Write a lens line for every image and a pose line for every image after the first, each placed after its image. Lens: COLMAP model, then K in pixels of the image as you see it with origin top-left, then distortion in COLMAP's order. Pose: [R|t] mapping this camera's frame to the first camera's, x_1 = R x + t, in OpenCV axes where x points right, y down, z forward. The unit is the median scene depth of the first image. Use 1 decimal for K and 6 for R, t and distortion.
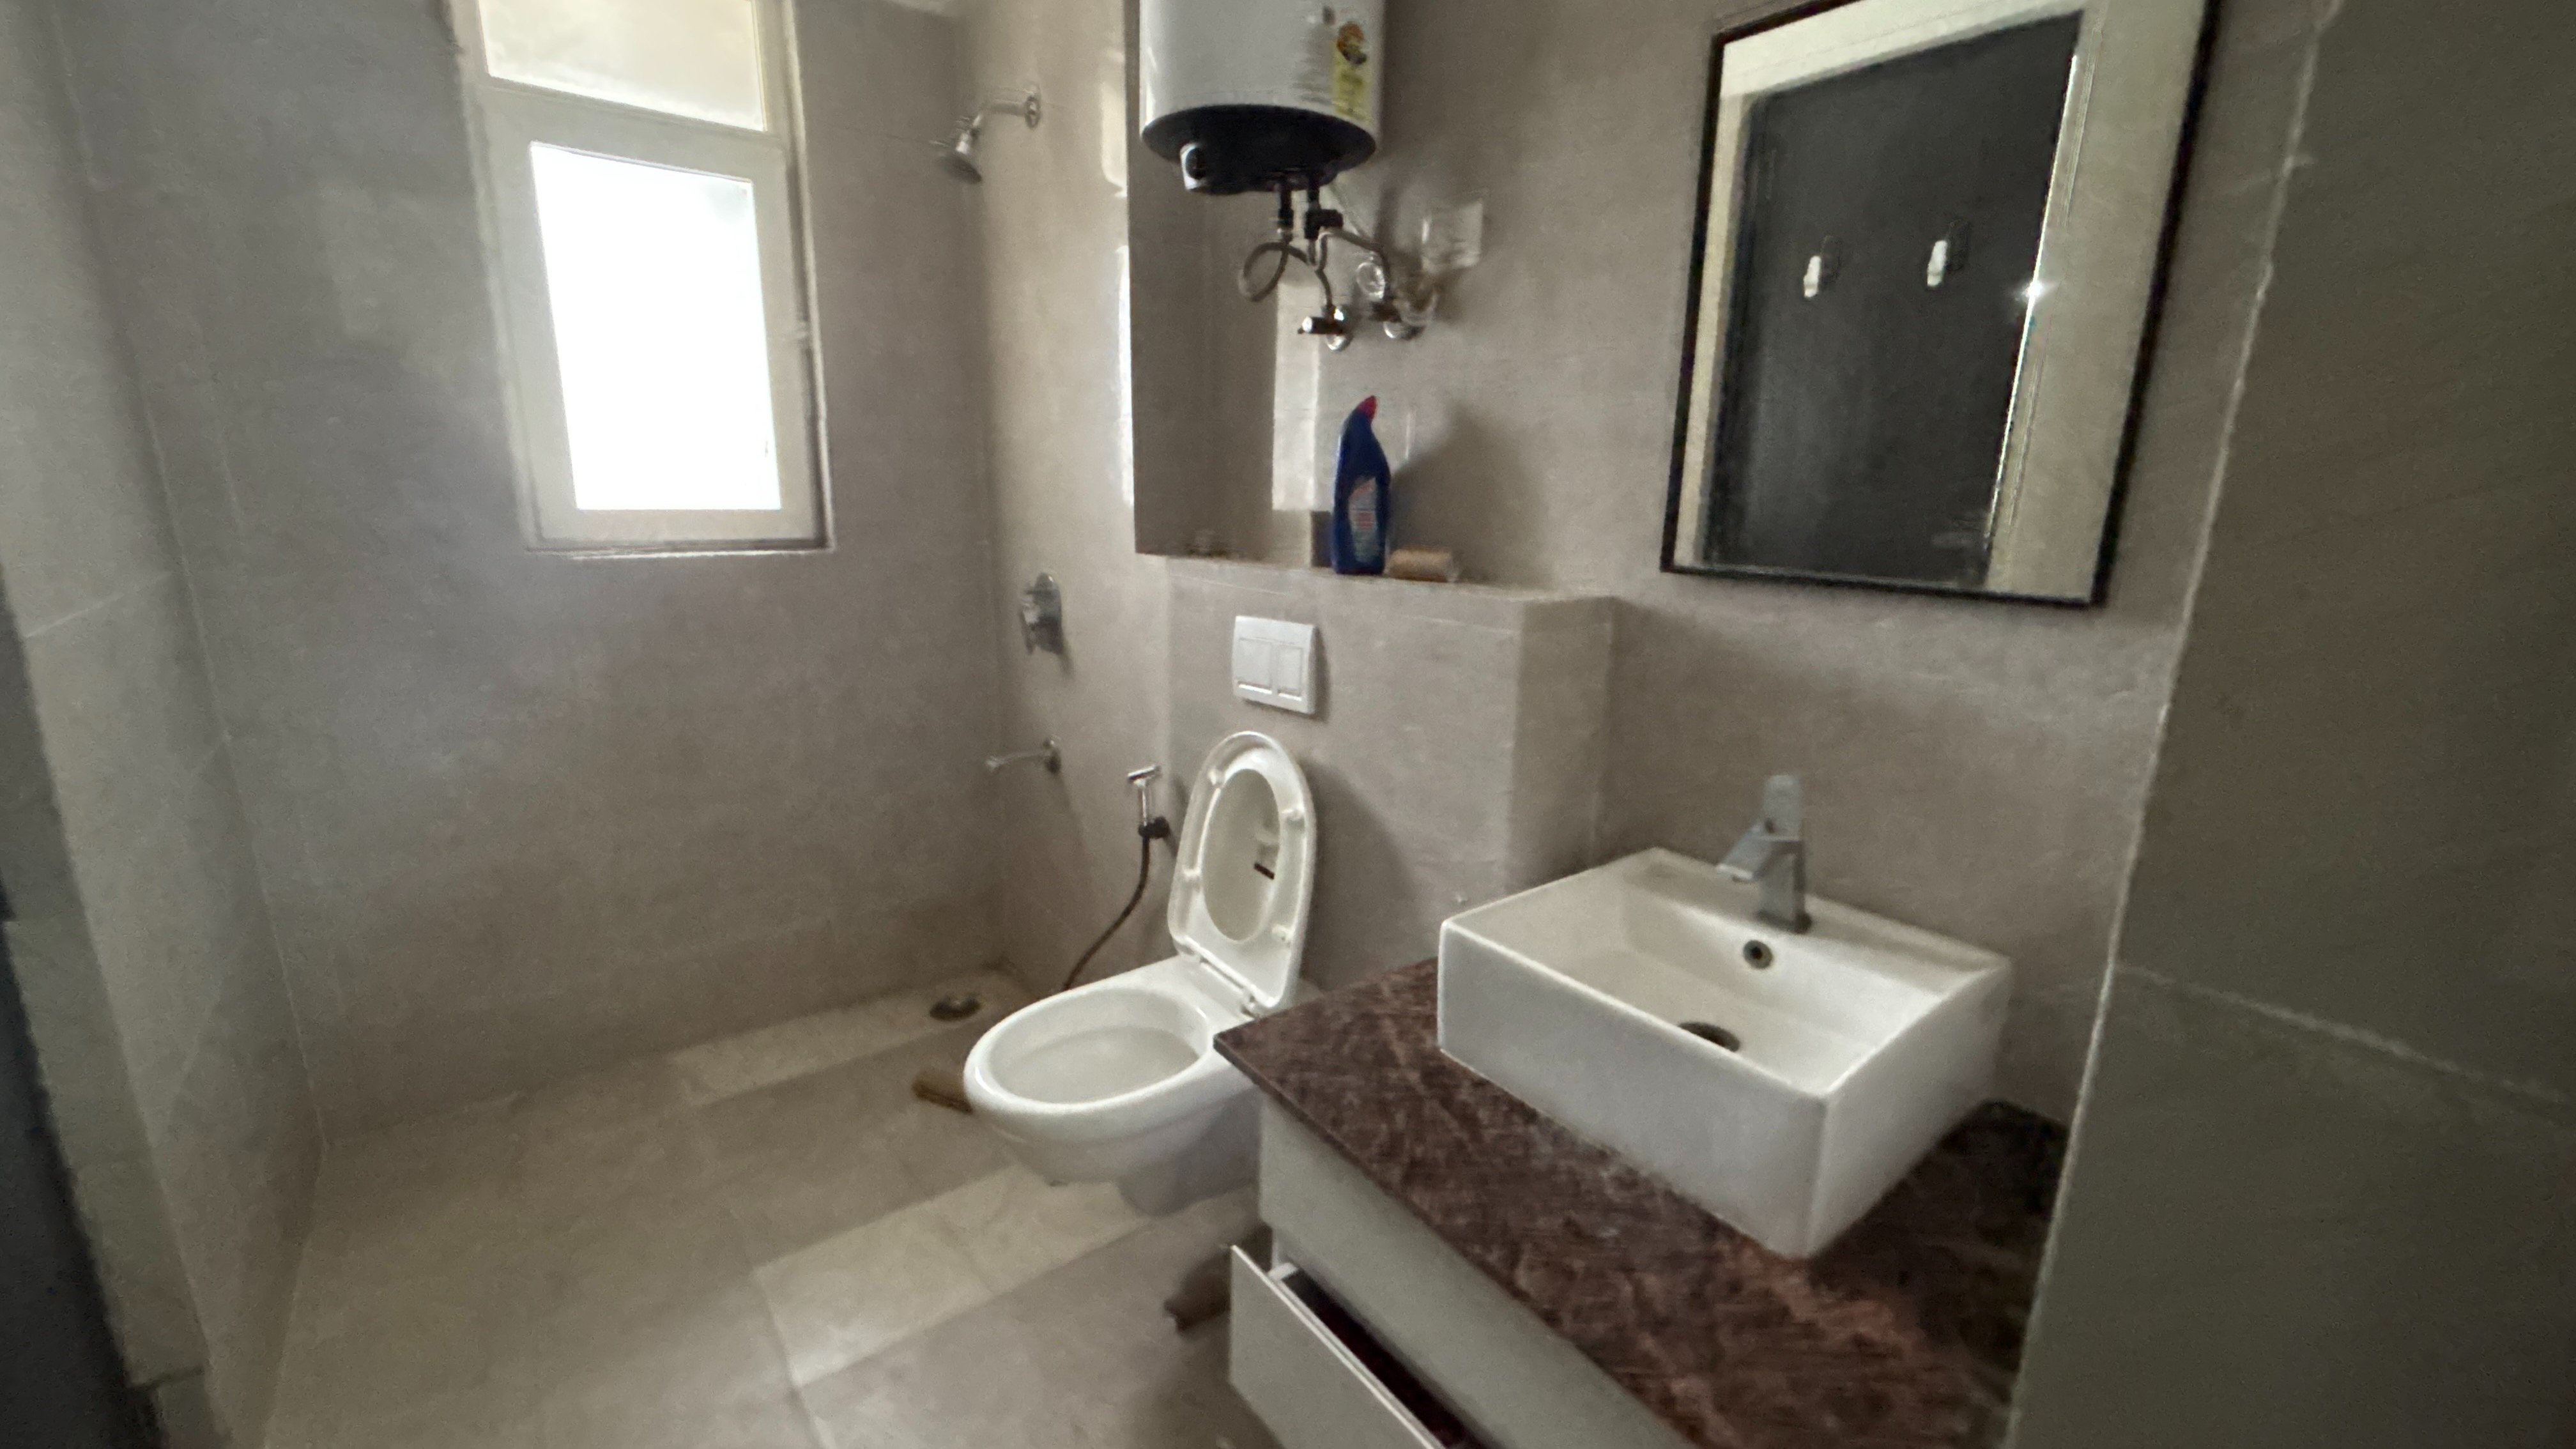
lens RADIAL K [[1034.2, 0, 1282.7], [0, 1034.2, 726.6], [0, 0, 1]] dist [-0.006335, 0.000096]
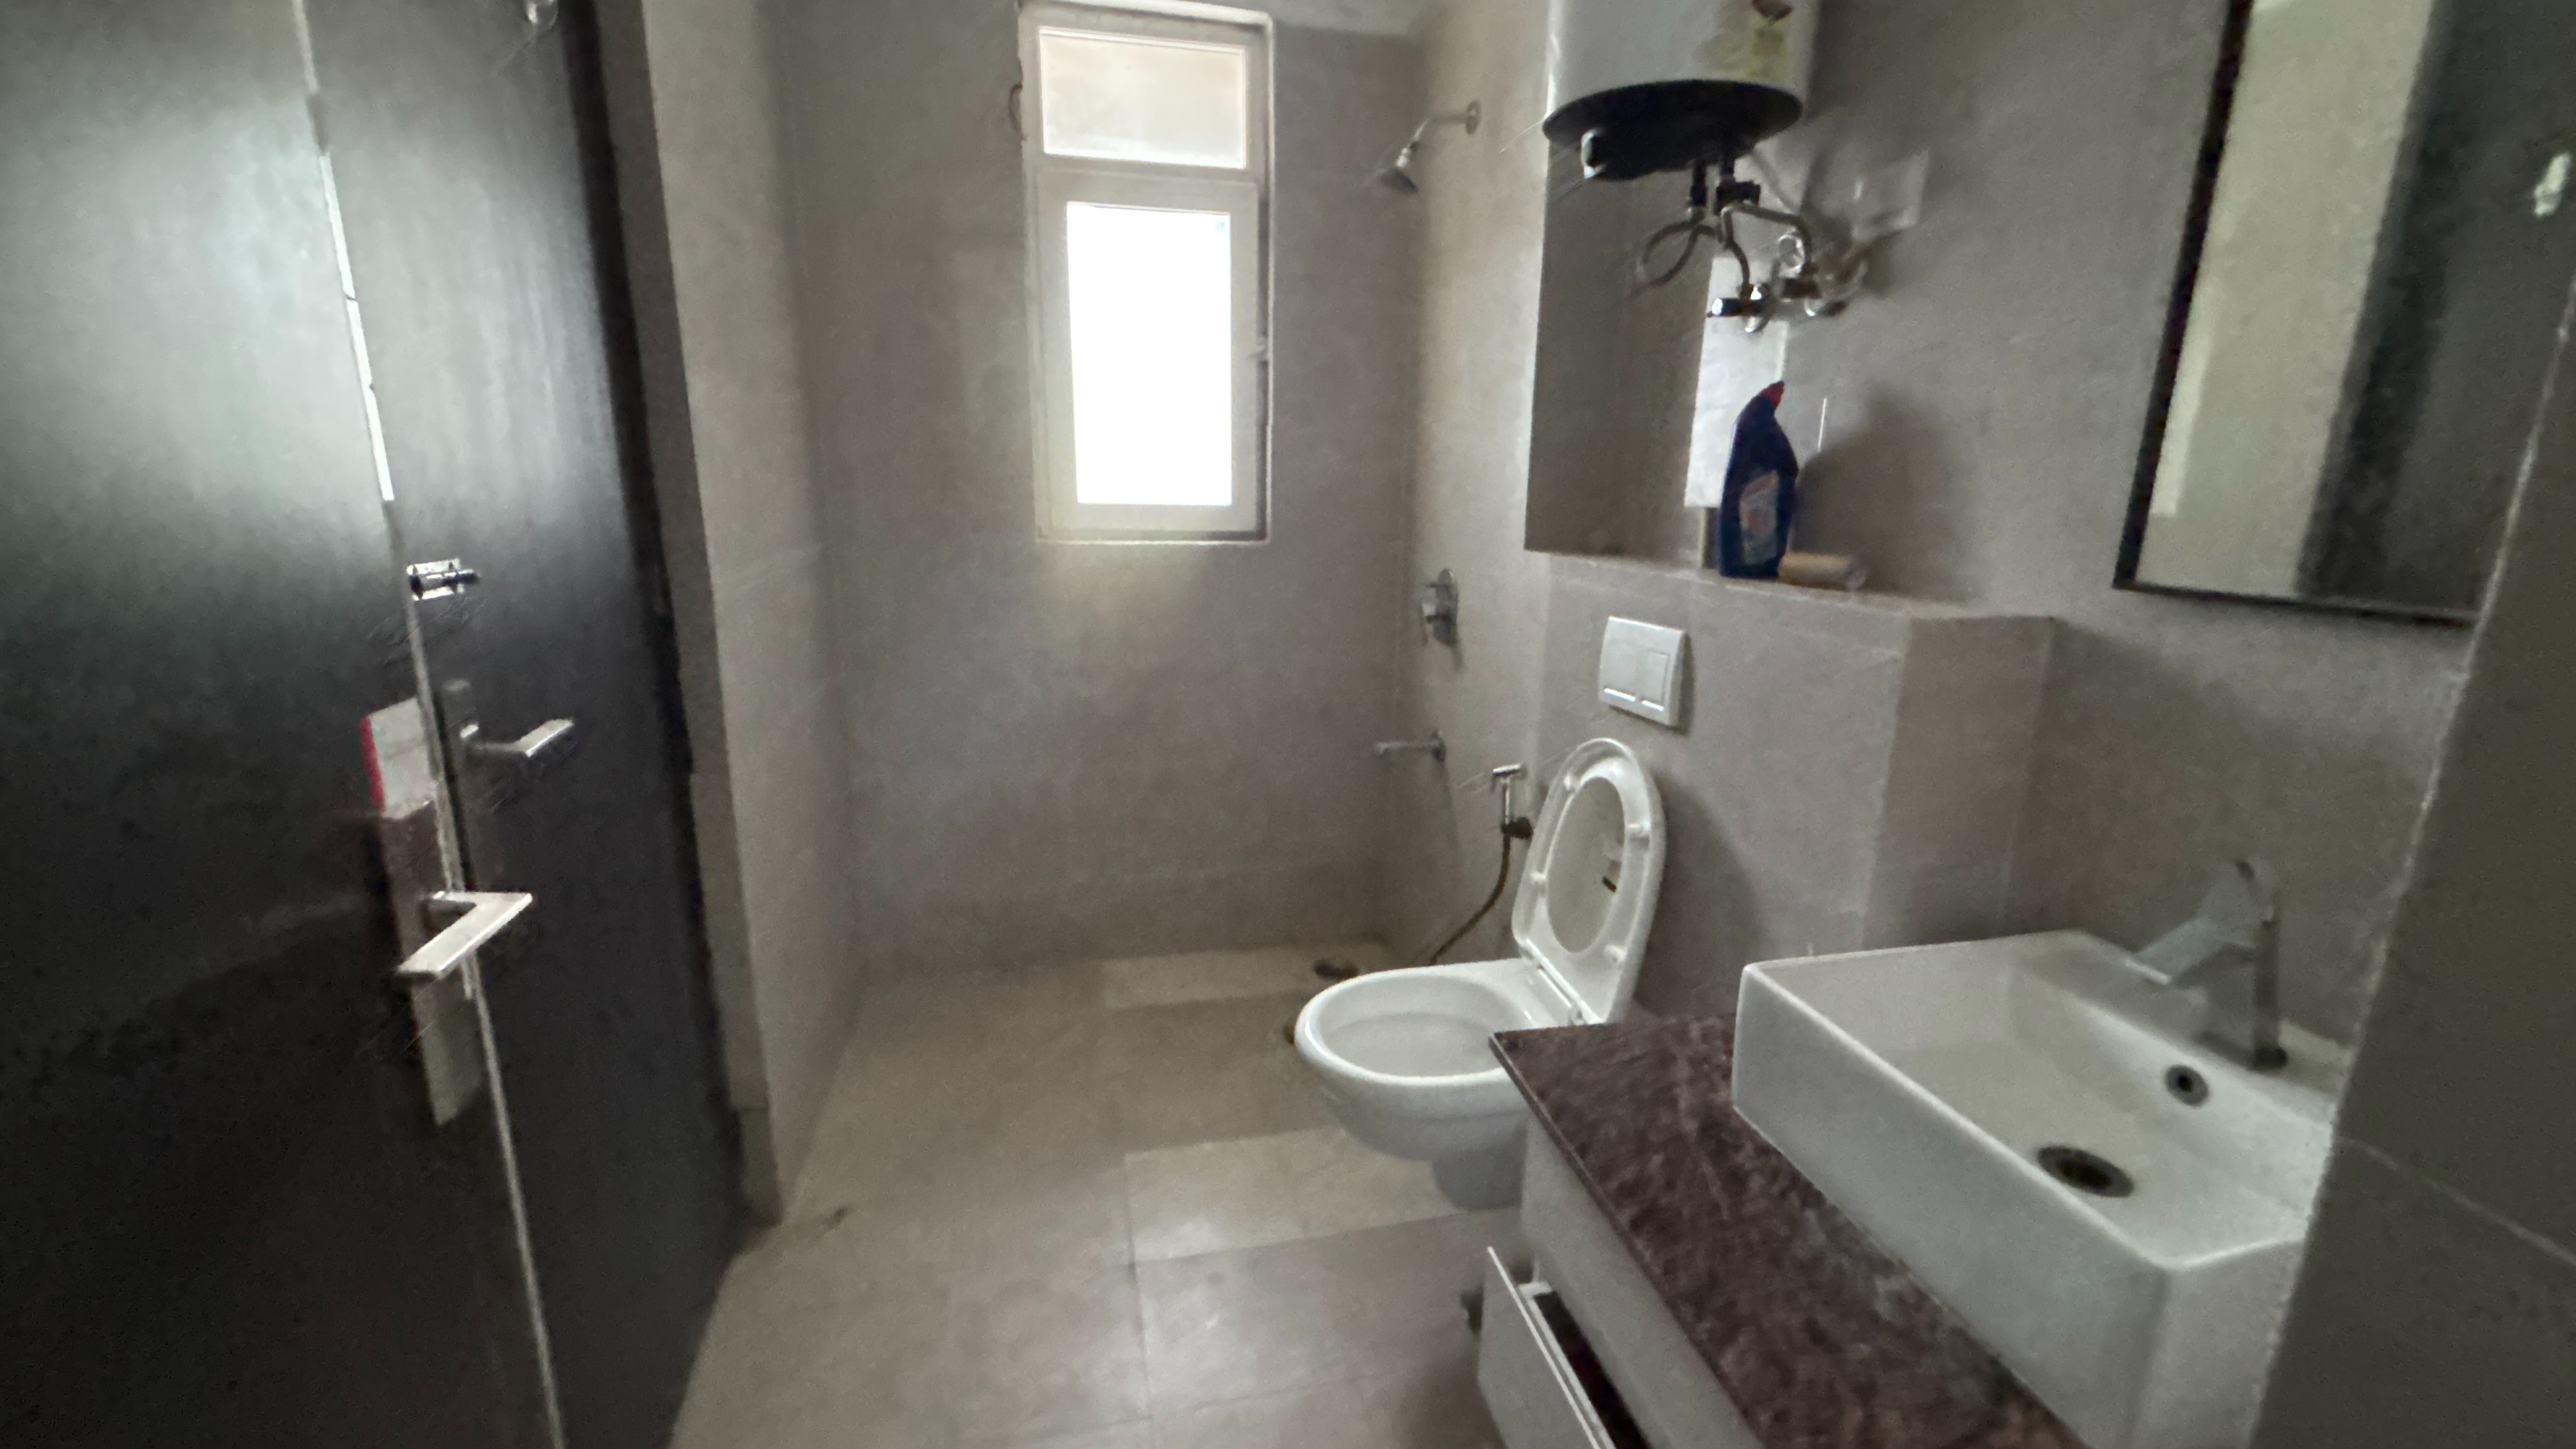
lens RADIAL K [[1034.2, 0, 1288.1], [0, 1034.2, 724.7], [0, 0, 1]] dist [-0.006335, 0.000096]
pose [[0.902740, 0.094535, -0.419670, 0.107496], [-0.093646, 0.995345, 0.022773, -0.002090], [0.419869, 0.018742, 0.907391, 0.005654]]
